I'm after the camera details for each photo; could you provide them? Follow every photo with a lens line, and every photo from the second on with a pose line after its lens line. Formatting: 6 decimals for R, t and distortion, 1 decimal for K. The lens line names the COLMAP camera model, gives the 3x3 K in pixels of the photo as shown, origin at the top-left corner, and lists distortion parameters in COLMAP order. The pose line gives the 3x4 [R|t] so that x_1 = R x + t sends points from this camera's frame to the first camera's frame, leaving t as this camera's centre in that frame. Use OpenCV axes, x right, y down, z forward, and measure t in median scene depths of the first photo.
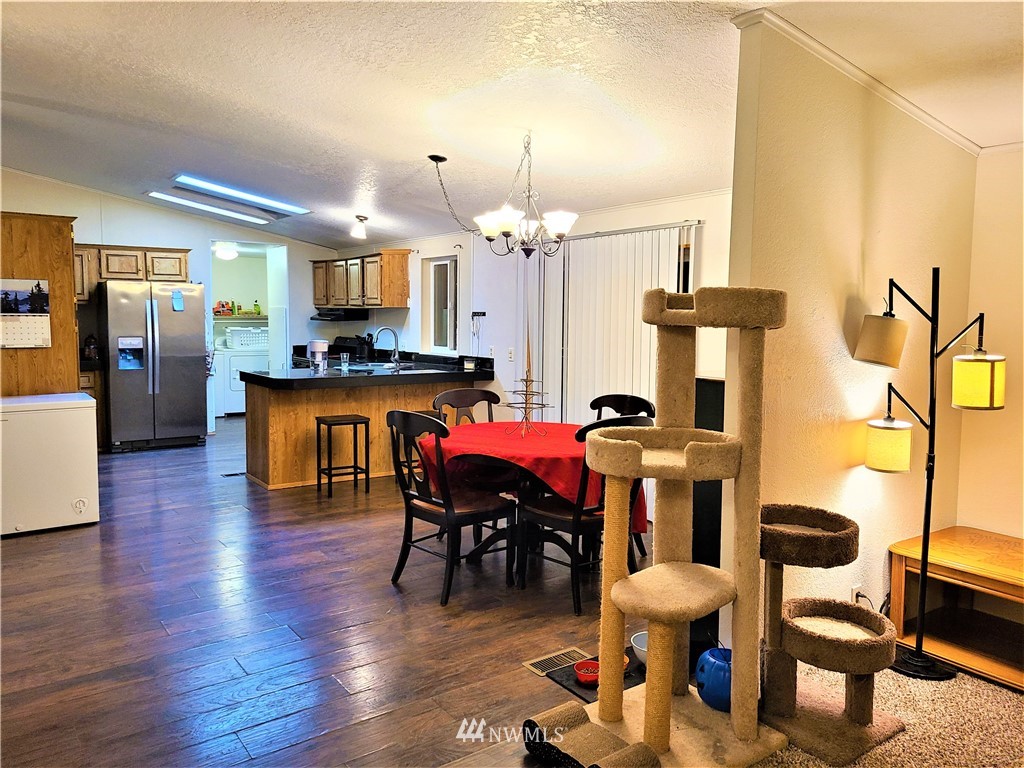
lens RADIAL K [[769.4, 0, 513.7], [0, 769.4, 374.9], [0, 0, 1]] dist [0.056704, -0.015889]
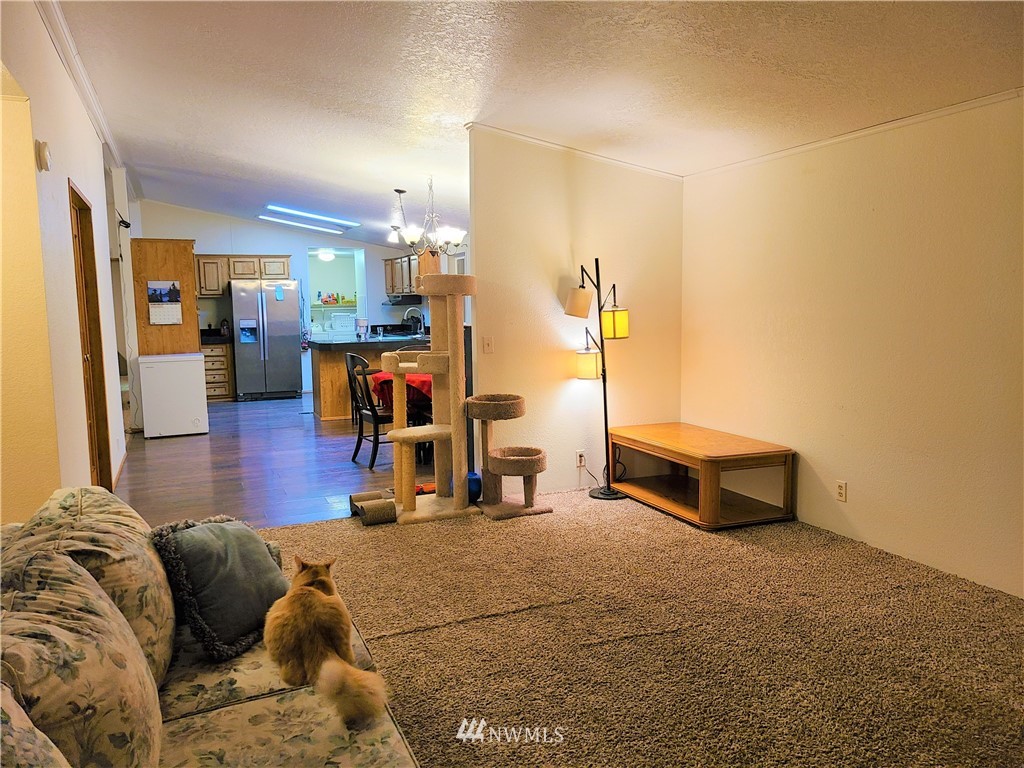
lens RADIAL K [[769.4, 0, 509.5], [0, 769.4, 385.7], [0, 0, 1]] dist [0.056704, -0.015889]
pose [[0.976078, -0.002426, -0.217405, 0.342085], [0.008713, 0.999571, 0.027965, 0.044698], [0.217244, -0.029190, 0.975681, -0.334957]]
